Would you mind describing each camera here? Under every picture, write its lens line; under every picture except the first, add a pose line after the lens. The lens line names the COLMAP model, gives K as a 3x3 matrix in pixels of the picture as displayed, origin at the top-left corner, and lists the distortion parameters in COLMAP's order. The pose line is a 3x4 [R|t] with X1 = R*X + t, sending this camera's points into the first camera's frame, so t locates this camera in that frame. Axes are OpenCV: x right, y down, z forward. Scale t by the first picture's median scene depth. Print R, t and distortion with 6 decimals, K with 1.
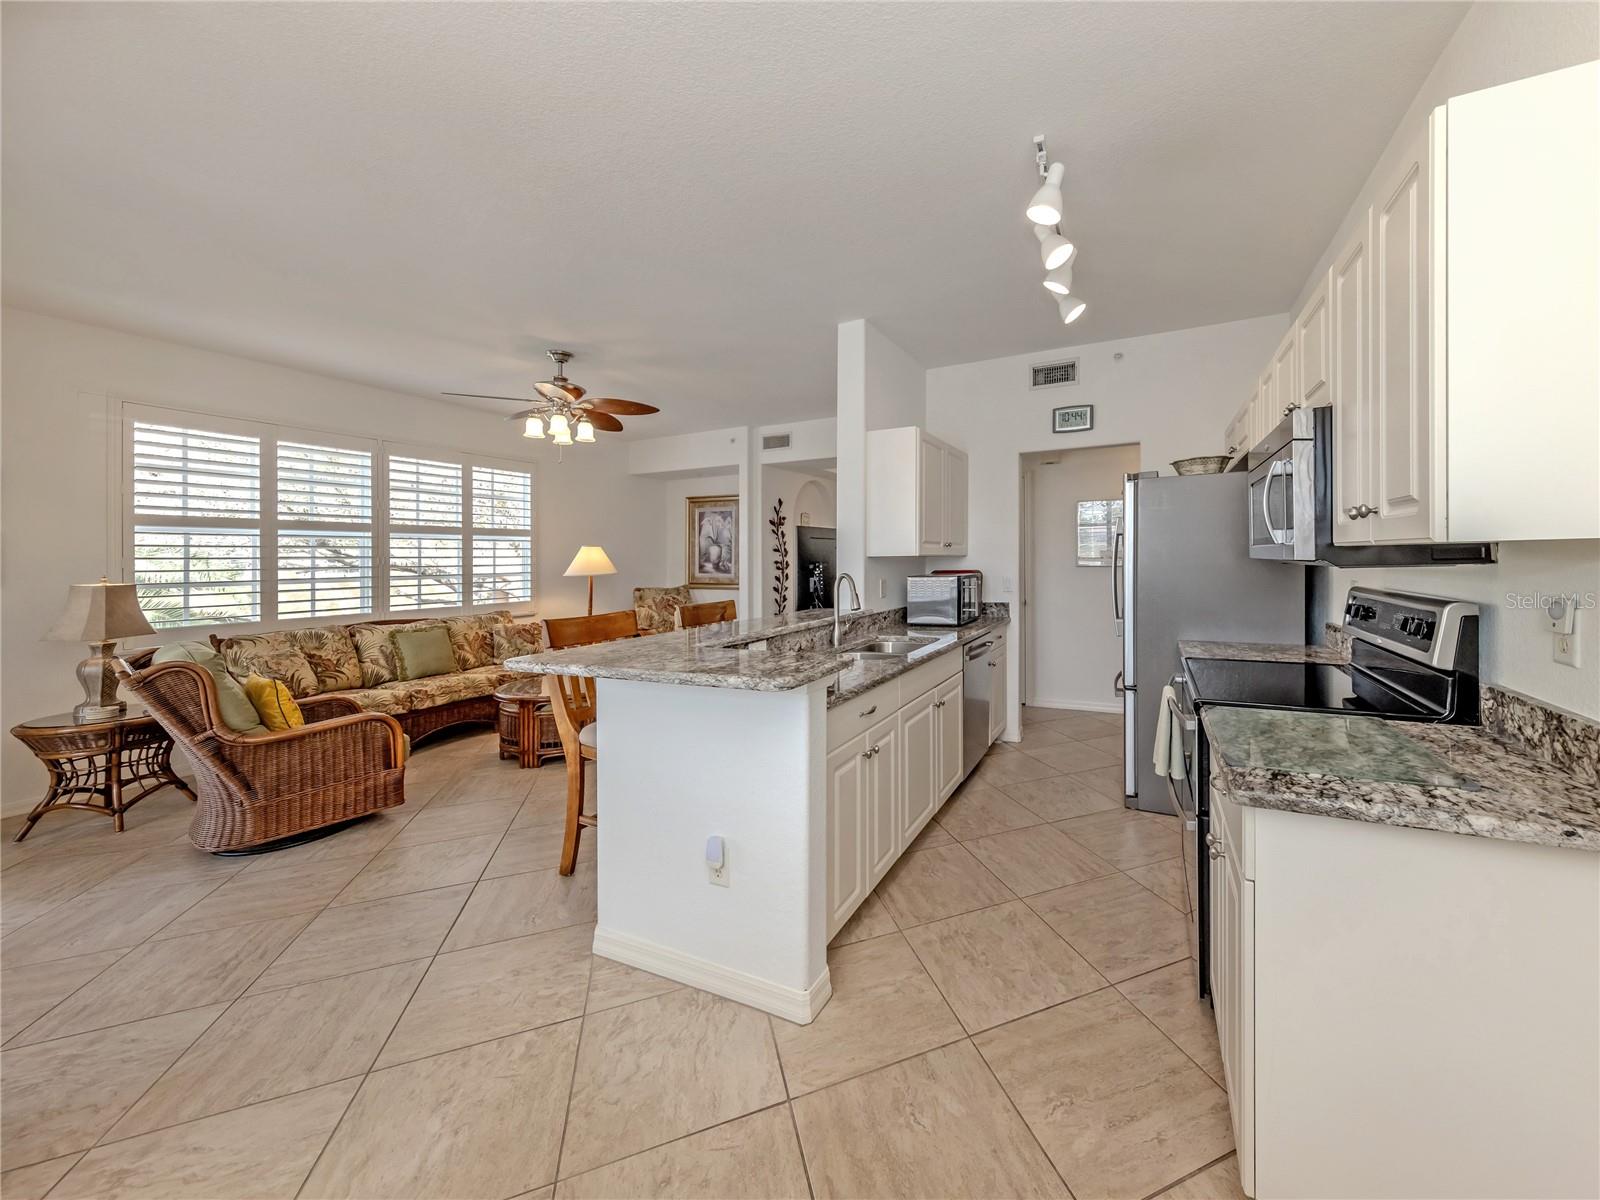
lens RADIAL K [[587.0, 0, 896.1], [0, 587.0, 551.7], [0, 0, 1]] dist [0.006478, -0.000349]
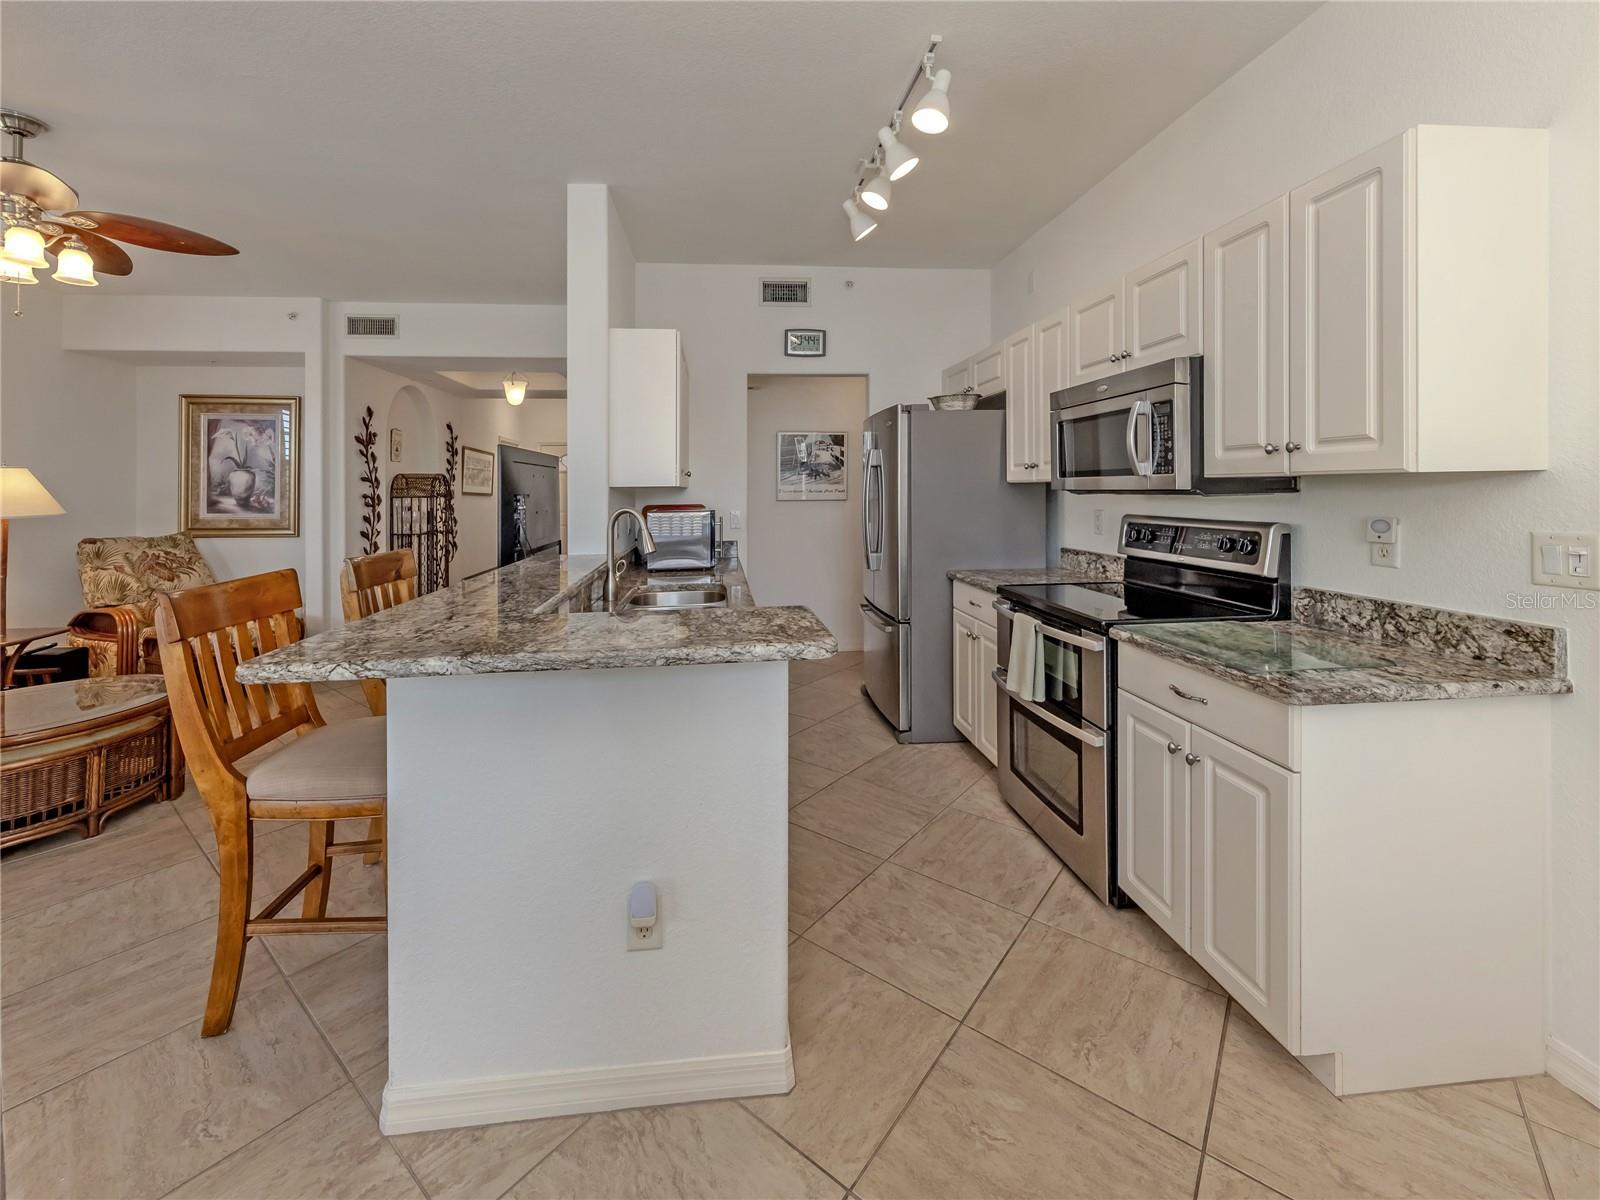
lens RADIAL K [[653.1, 0, 781.8], [0, 653.1, 487.2], [0, 0, 1]] dist [0.006664, -0.000633]
pose [[0.875962, 0.008596, 0.482303, -0.234608], [-0.008508, 0.999961, -0.002369, 0.007533], [-0.482304, -0.002028, 0.876001, 0.104109]]
